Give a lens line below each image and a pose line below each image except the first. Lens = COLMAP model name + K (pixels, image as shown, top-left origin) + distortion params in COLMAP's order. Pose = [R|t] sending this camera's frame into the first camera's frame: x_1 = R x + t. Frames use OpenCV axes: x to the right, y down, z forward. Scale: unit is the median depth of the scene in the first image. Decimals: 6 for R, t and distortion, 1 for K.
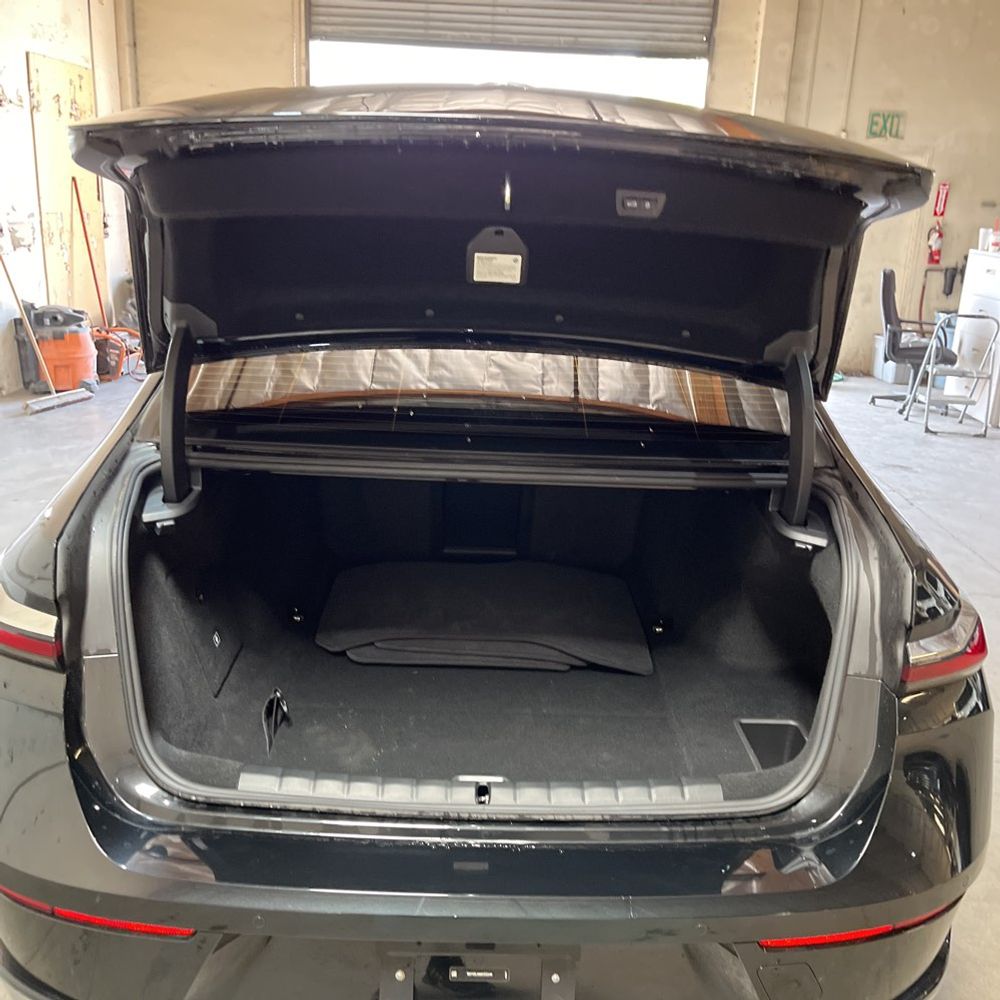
lens RADIAL K [[1016.3, 0, 504.0], [0, 1016.3, 494.3], [0, 0, 1]] dist [0.017634, 0.000000]
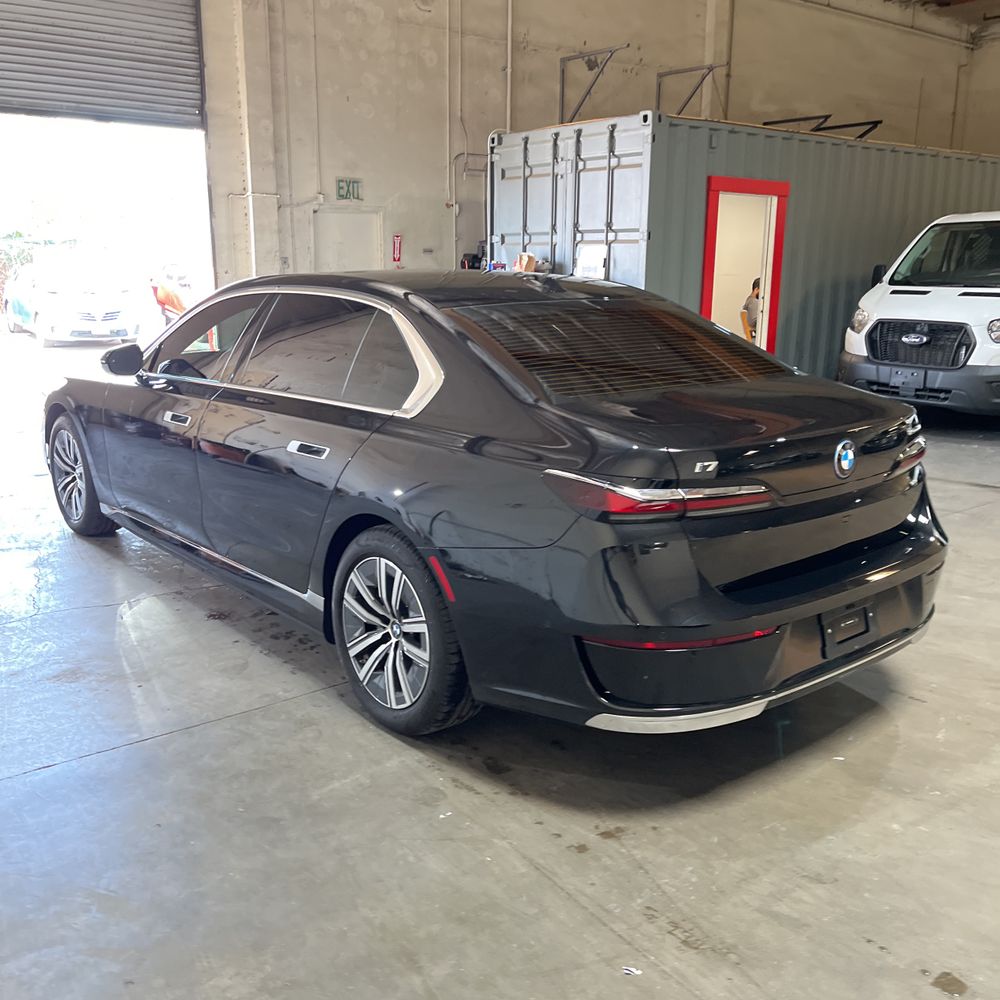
lens RADIAL K [[1016.3, 0, 494.5], [0, 1016.3, 499.9], [0, 0, 1]] dist [0.017634, 0.000000]
pose [[0.783618, -0.179714, 0.594682, -0.307933], [0.204799, 0.978463, 0.025827, 0.006325], [-0.586516, 0.101552, 0.803546, -0.045982]]
